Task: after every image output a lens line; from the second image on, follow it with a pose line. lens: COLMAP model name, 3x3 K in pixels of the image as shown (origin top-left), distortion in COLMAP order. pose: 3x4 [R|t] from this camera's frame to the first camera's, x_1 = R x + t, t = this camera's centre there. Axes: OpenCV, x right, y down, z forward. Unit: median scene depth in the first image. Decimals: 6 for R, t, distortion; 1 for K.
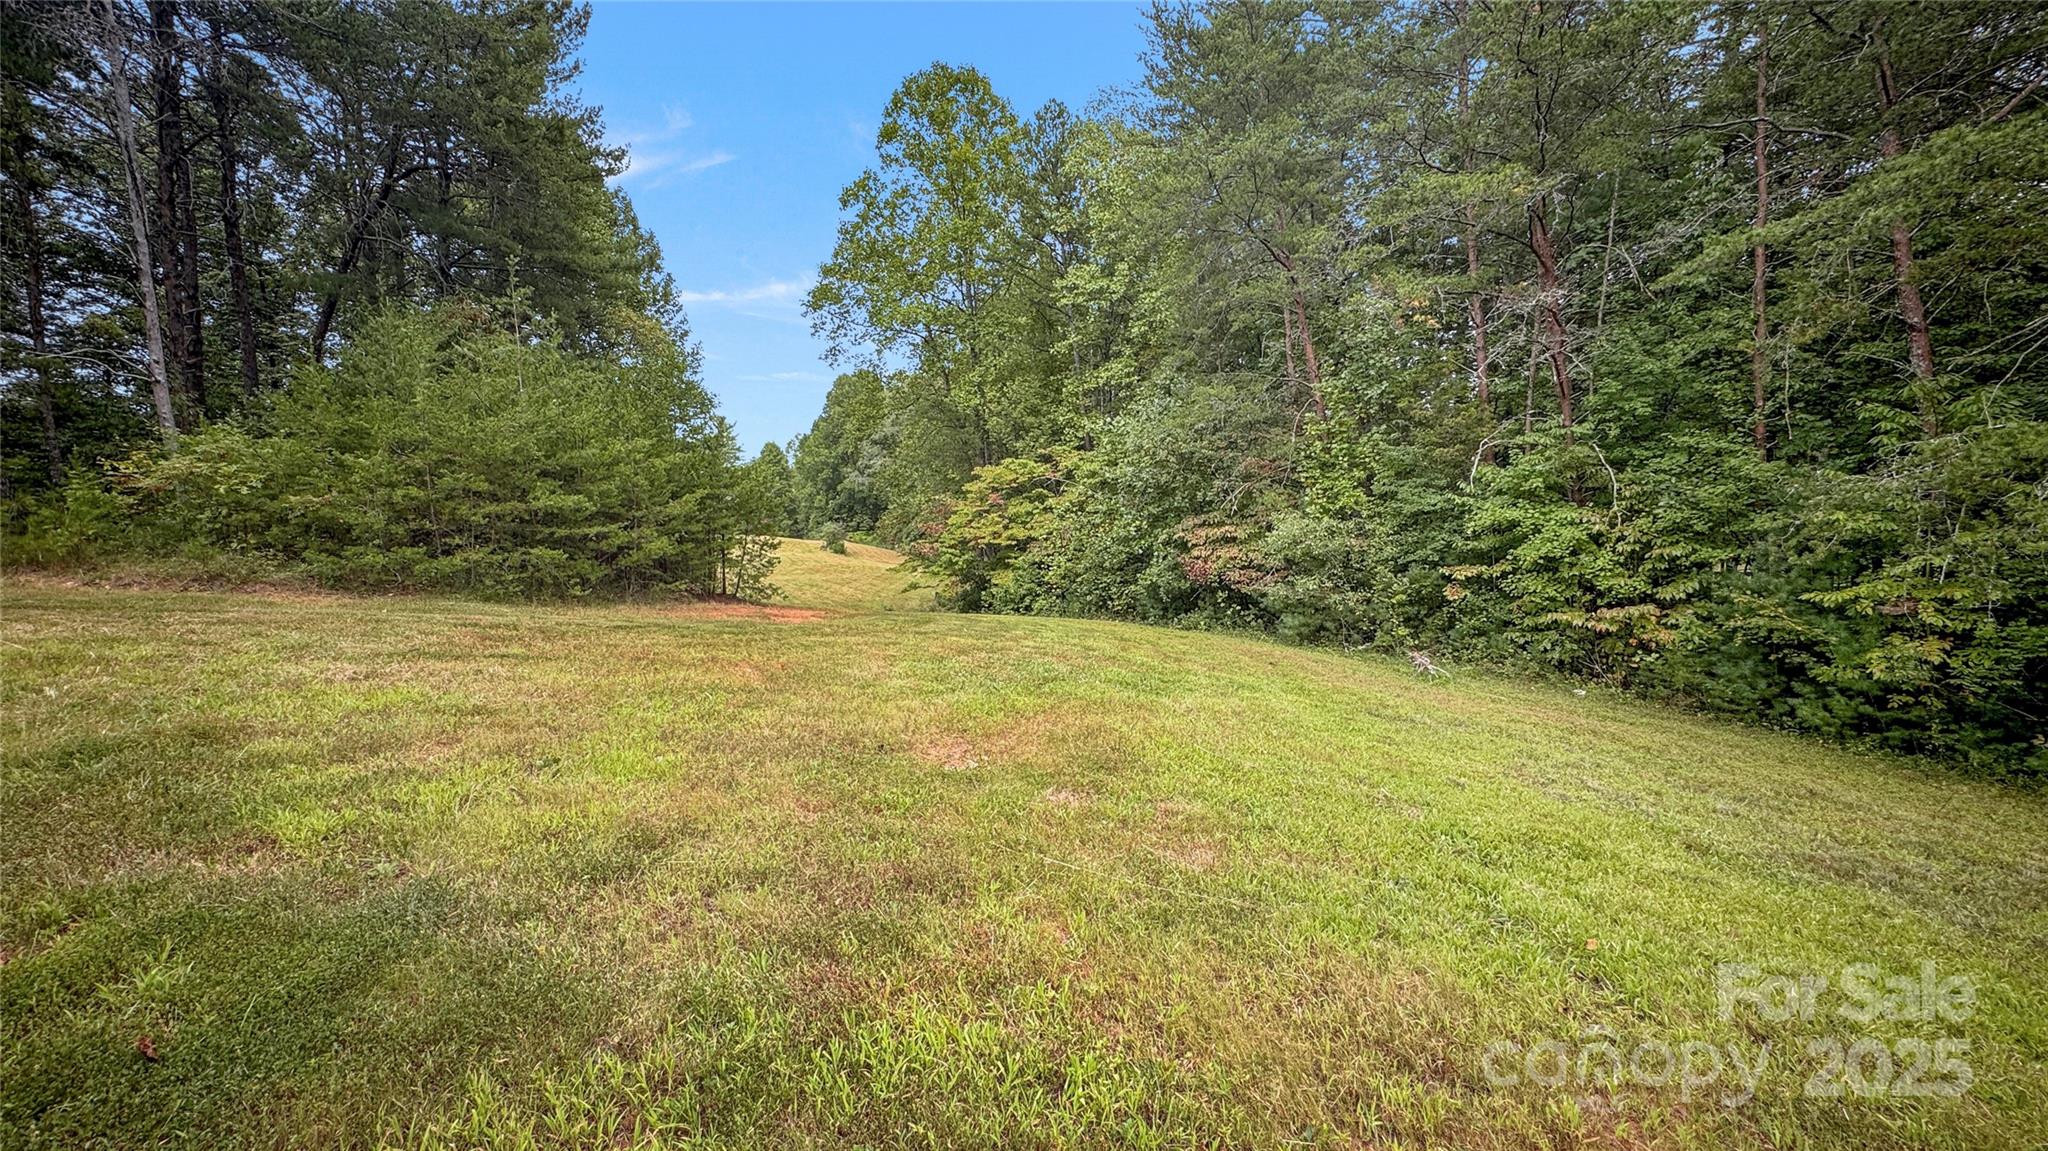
lens RADIAL K [[834.8, 0, 1026.7], [0, 834.8, 575.2], [0, 0, 1]] dist [-0.037974, 0.018922]
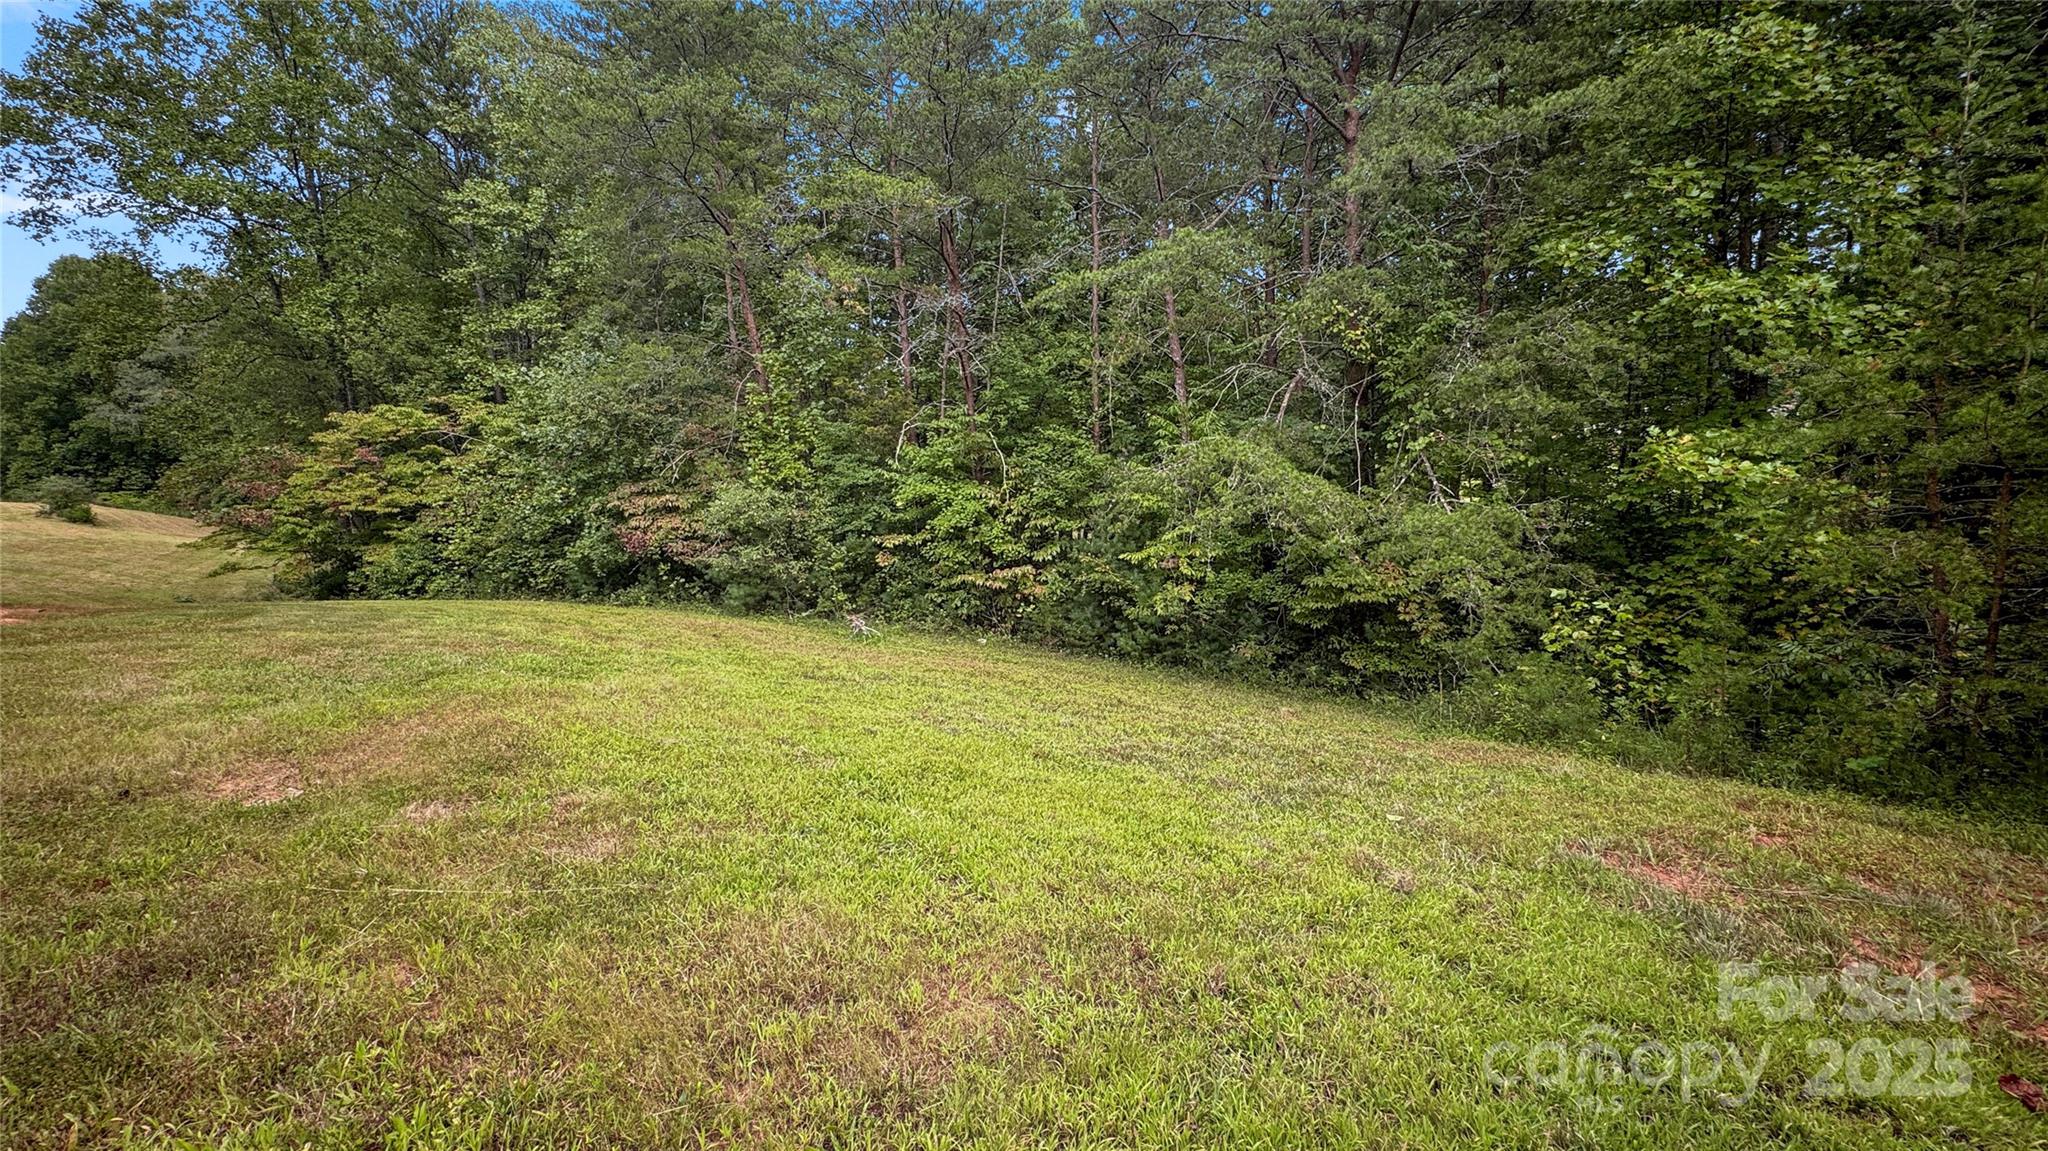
lens RADIAL K [[833.7, 0, 1024.0], [0, 833.7, 575.5], [0, 0, 1]] dist [-0.039143, 0.022018]
pose [[0.807962, -0.033552, 0.588279, 0.008523], [0.012601, 0.999133, 0.039678, 0.000464], [-0.589100, -0.024646, 0.807684, -0.003190]]
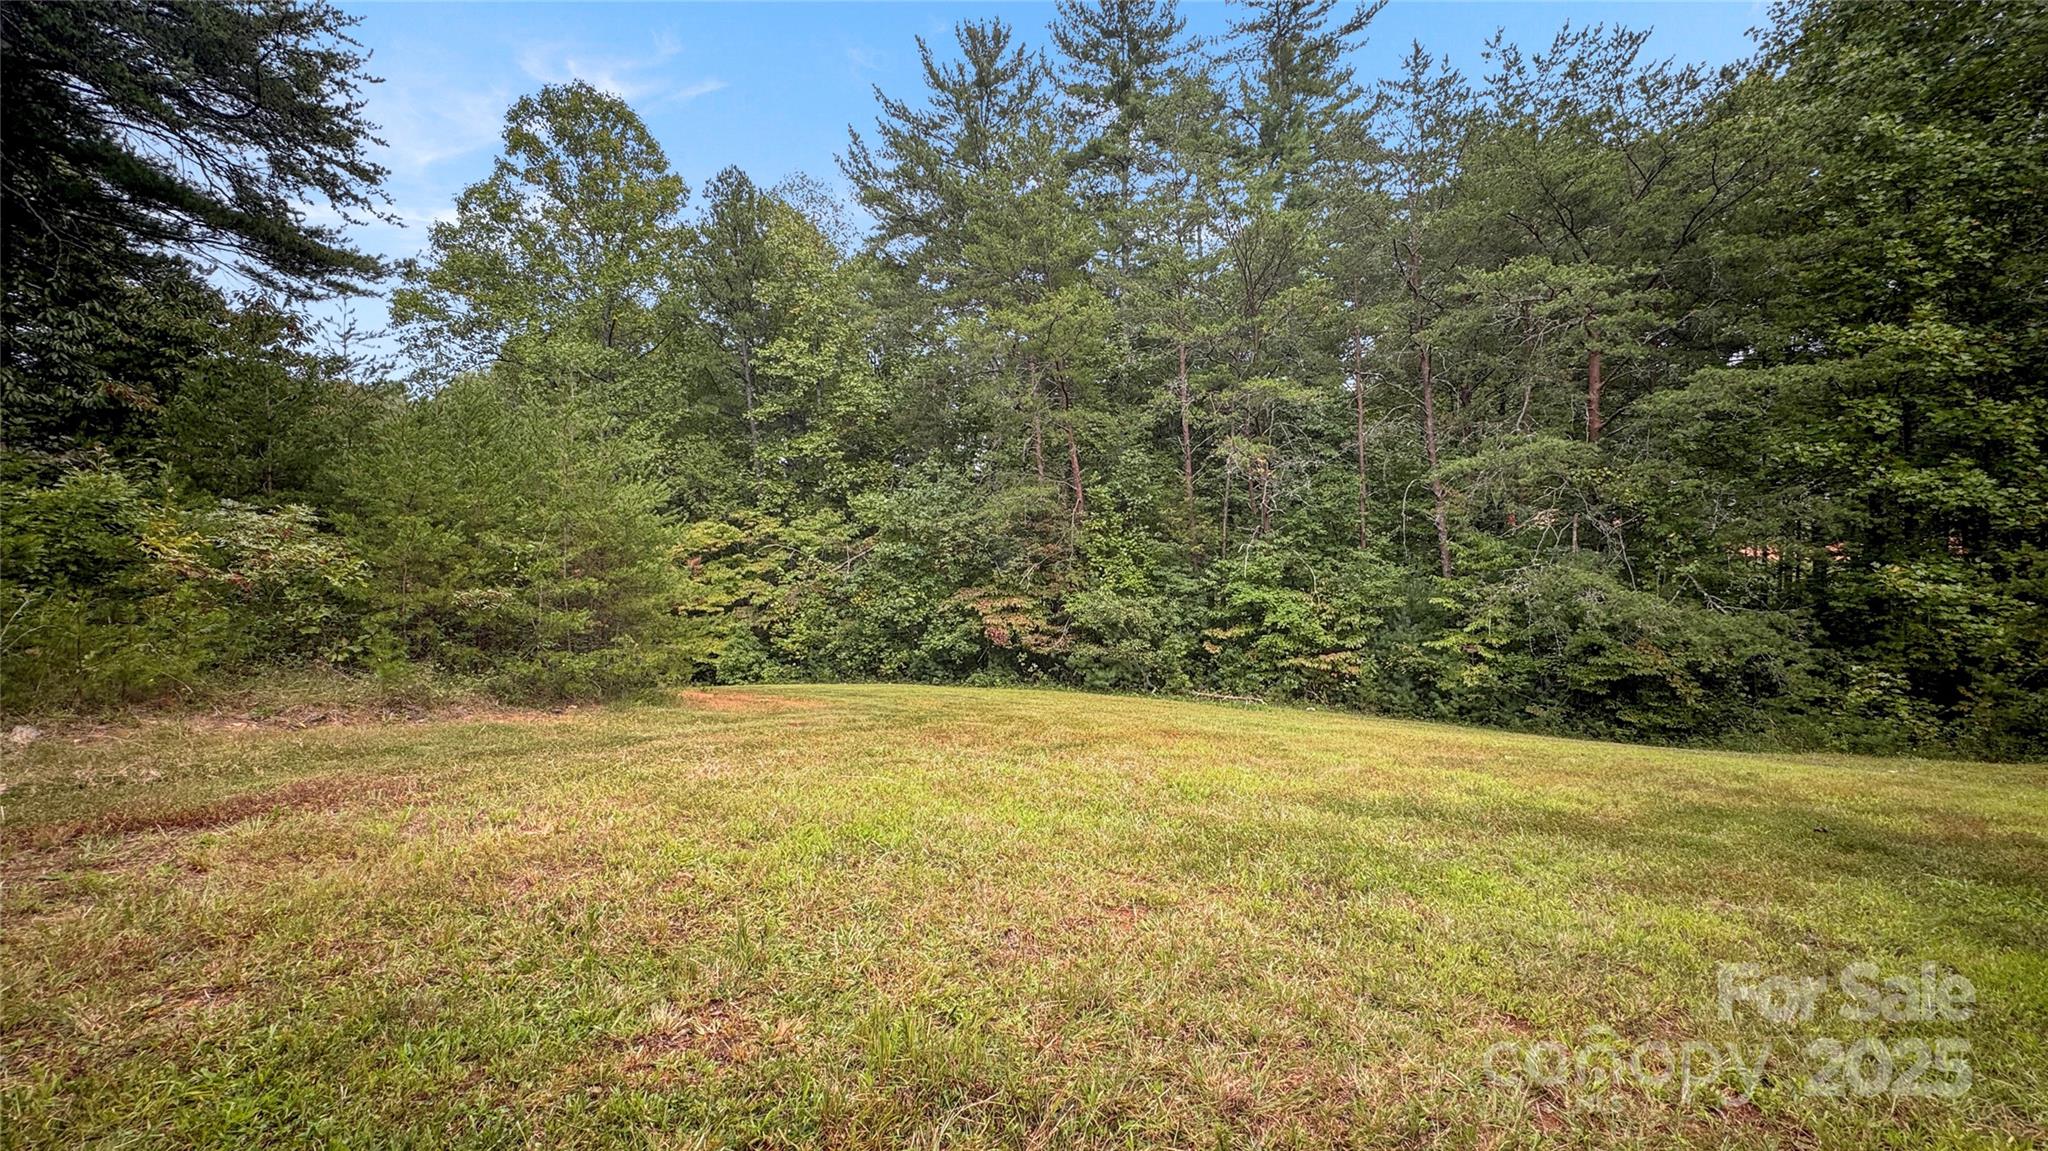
lens RADIAL K [[834.8, 0, 1021.8], [0, 834.8, 575.3], [0, 0, 1]] dist [-0.036641, 0.017008]
pose [[0.812417, 0.011079, 0.582972, -0.383264], [0.024957, 0.998242, -0.053751, -0.022673], [-0.582542, 0.058217, 0.810713, 0.011188]]
